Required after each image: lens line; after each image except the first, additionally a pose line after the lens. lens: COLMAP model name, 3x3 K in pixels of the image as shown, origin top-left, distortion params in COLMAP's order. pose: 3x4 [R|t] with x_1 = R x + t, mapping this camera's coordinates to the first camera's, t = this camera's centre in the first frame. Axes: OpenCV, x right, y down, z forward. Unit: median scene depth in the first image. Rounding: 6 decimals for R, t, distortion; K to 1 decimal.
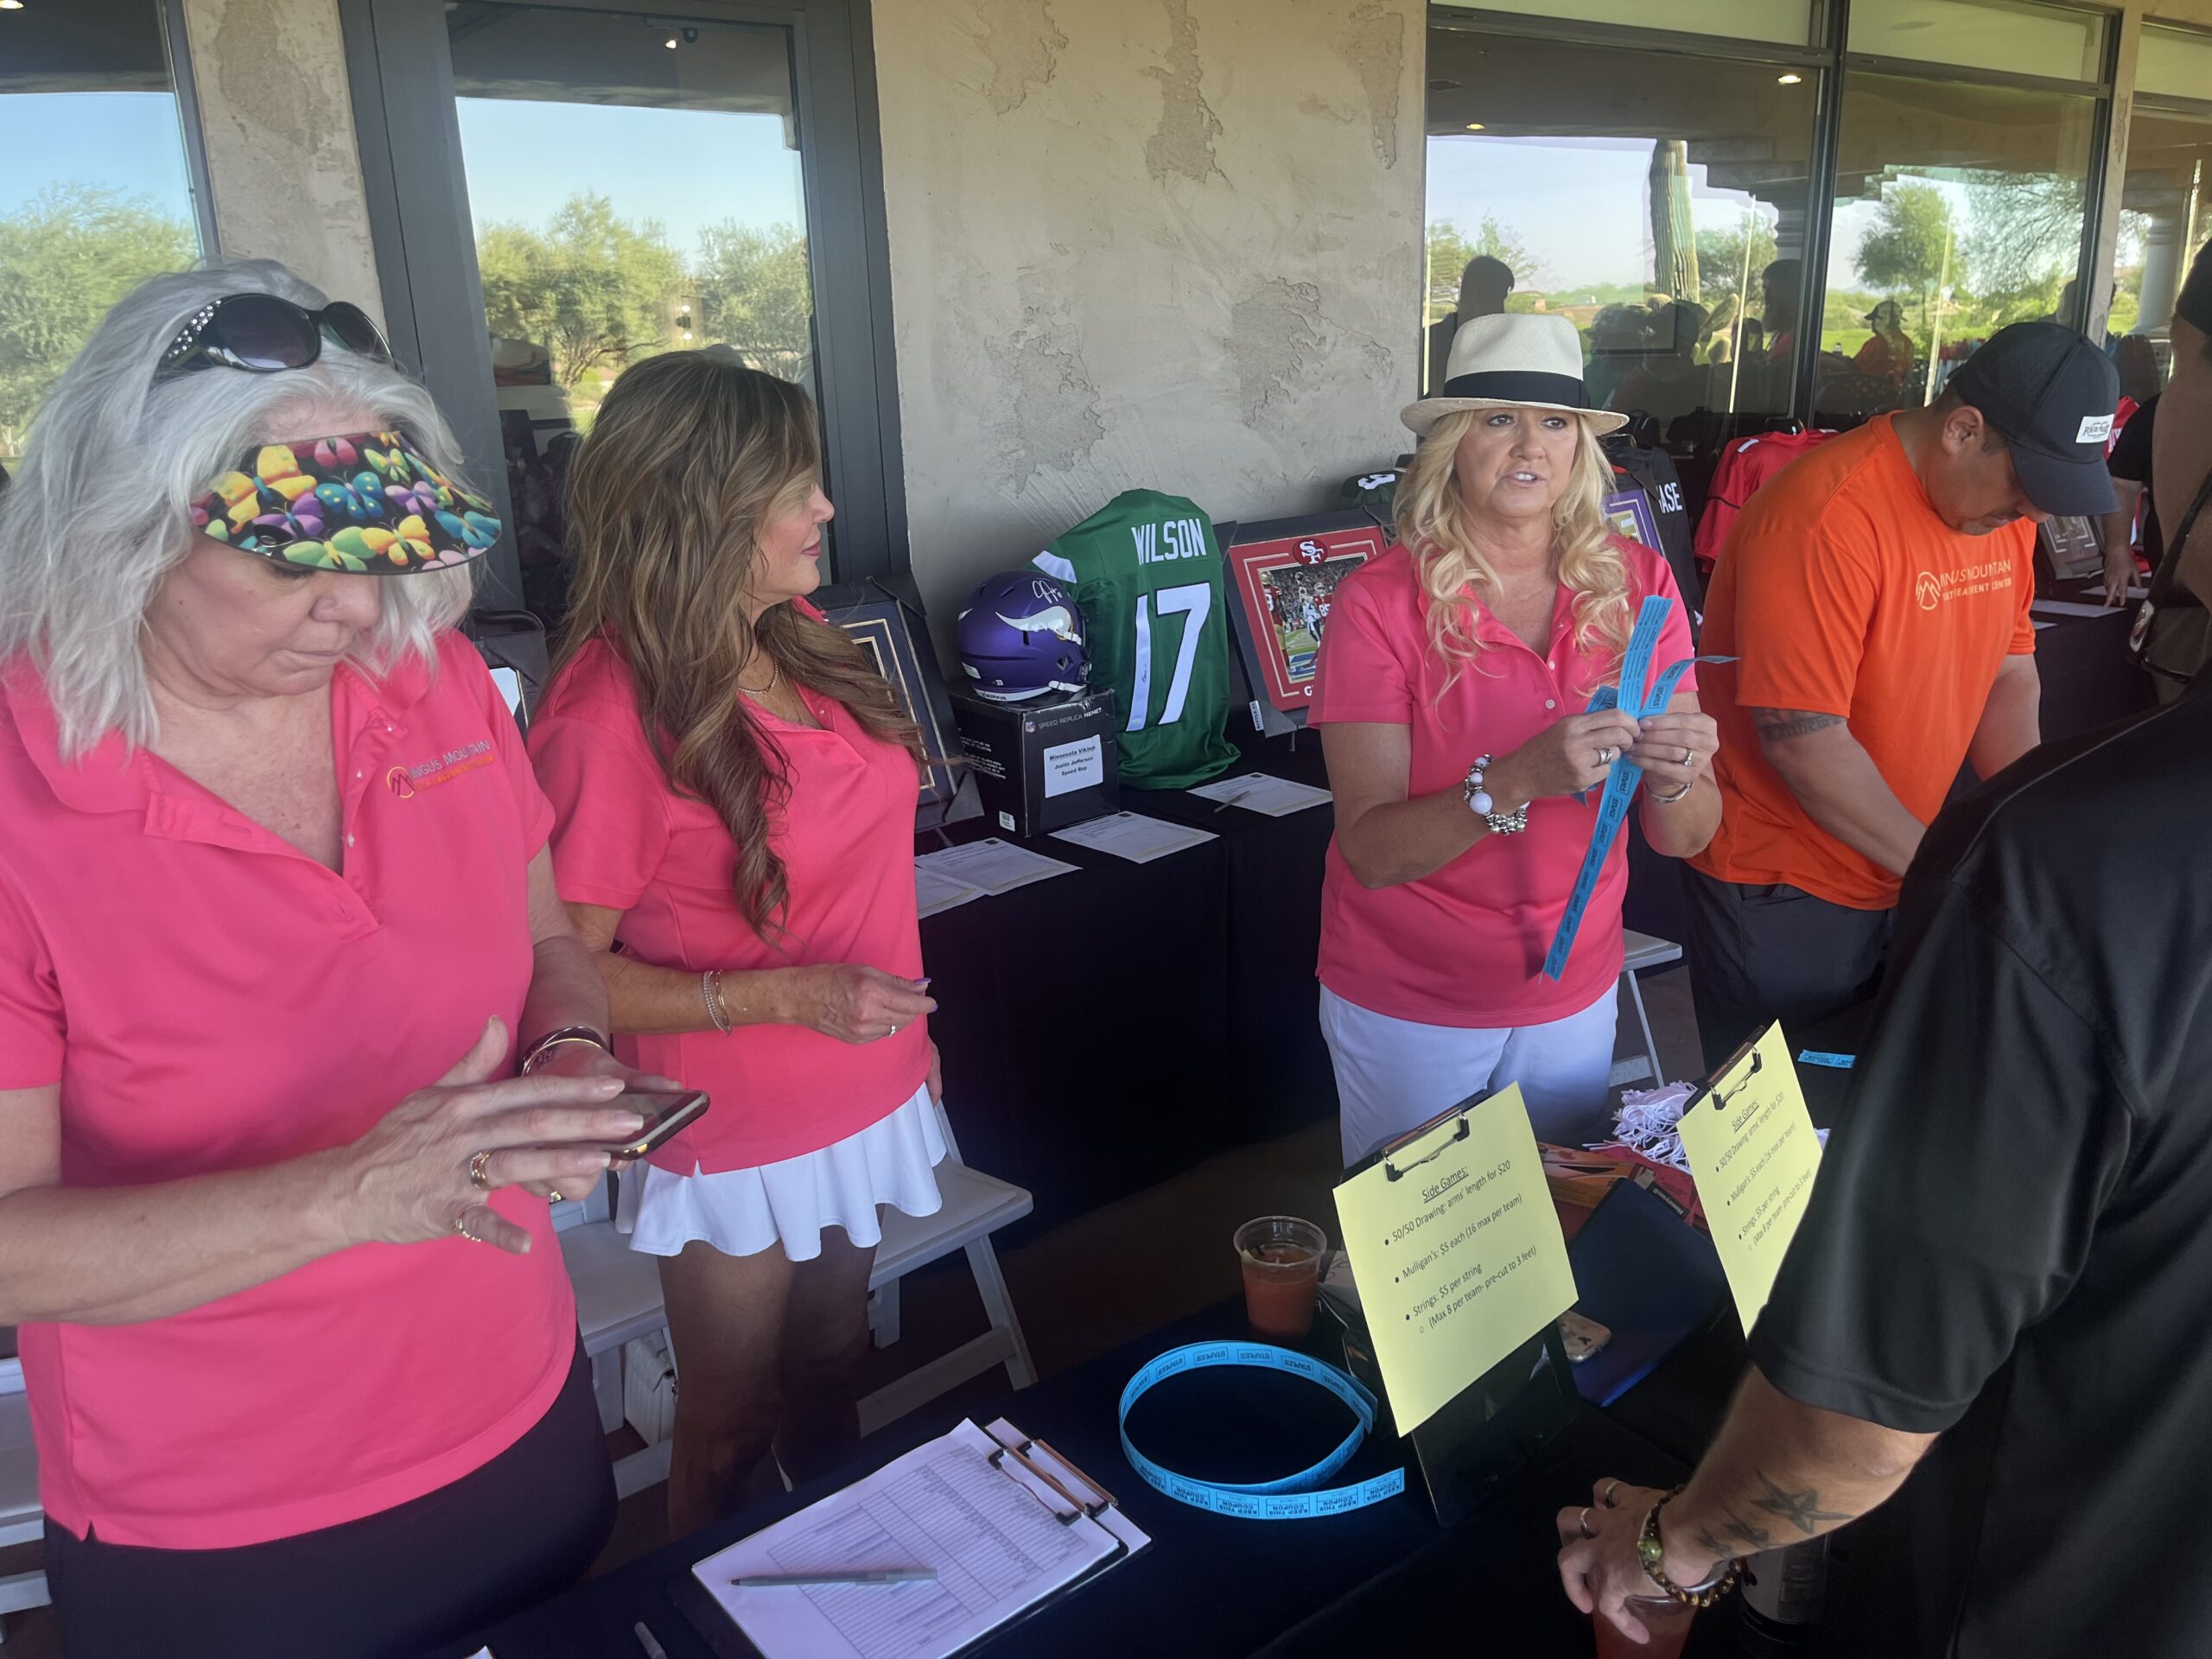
lens RADIAL K [[1685.0, 0, 1112.3], [0, 1685.0, 830.9], [0, 0, 1]] dist [-0.006044, -0.030146]
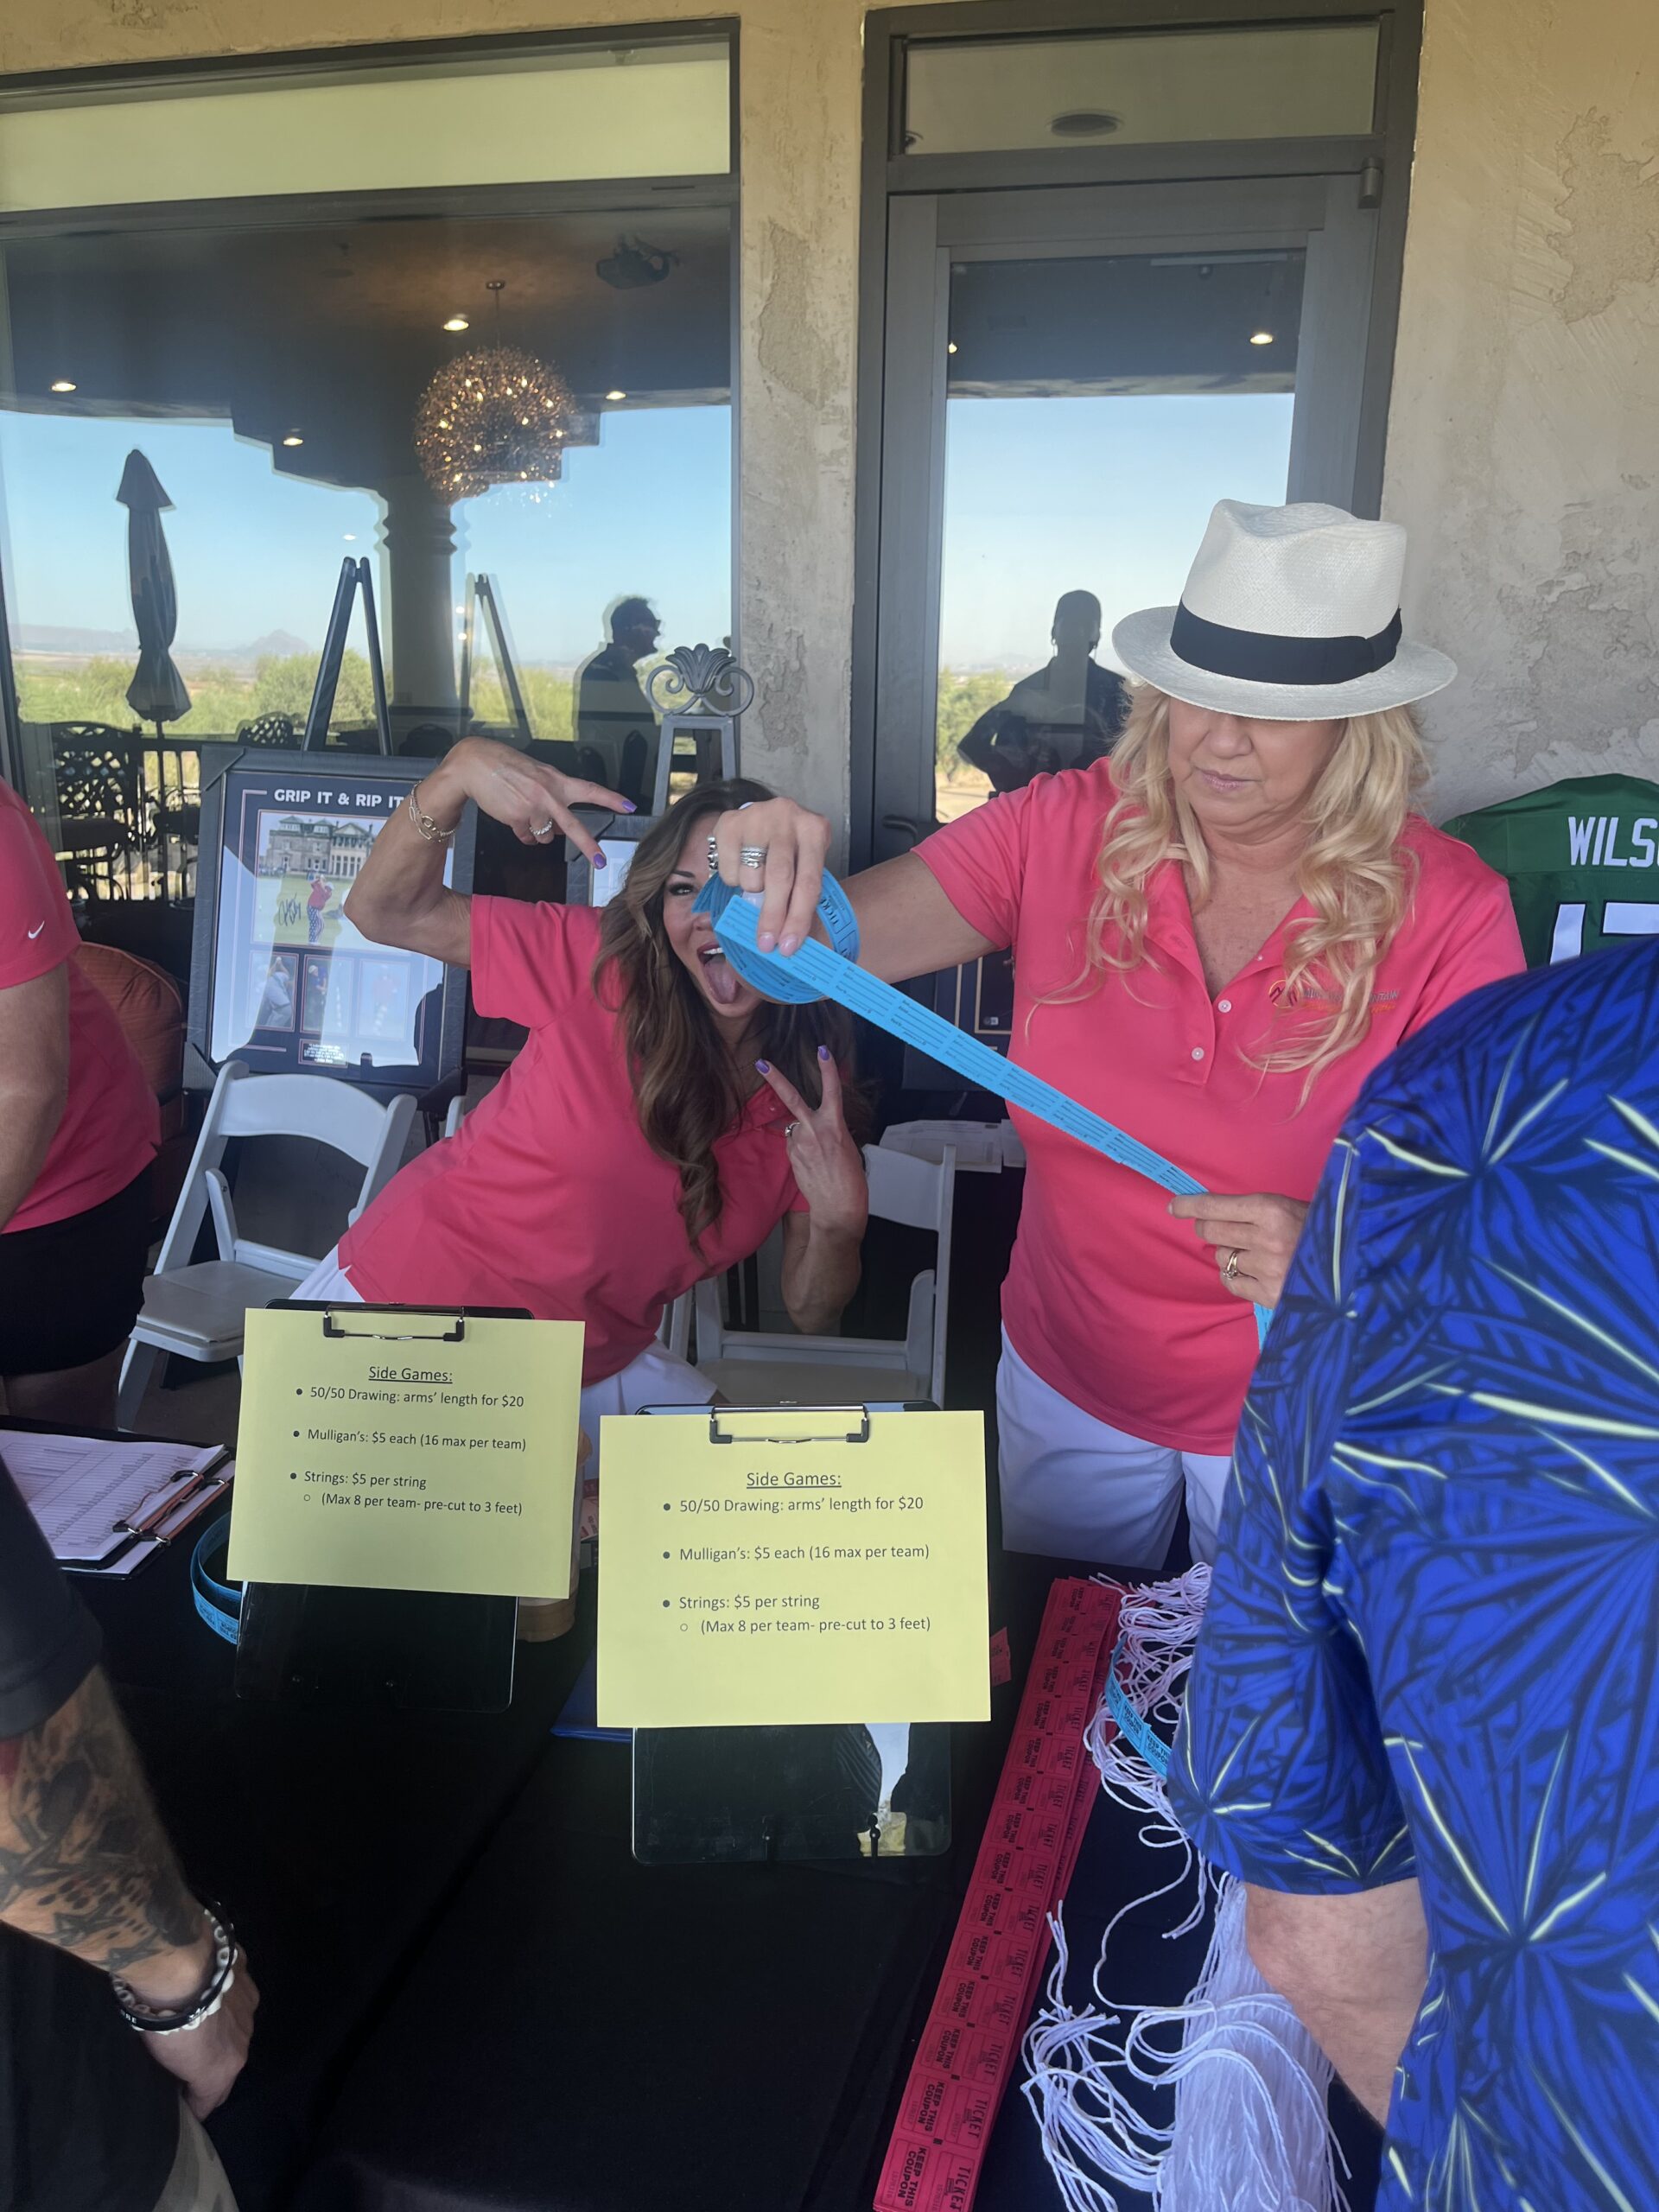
lens RADIAL K [[1685.0, 0, 832.9], [0, 1685.0, 1104.2], [0, 0, 1]] dist [-0.006044, -0.030146]
pose [[0.641089, 0.225386, -0.733625, 0.403881], [-0.246536, 0.965721, 0.081252, -0.025915], [0.726791, 0.128775, 0.674679, 0.219583]]
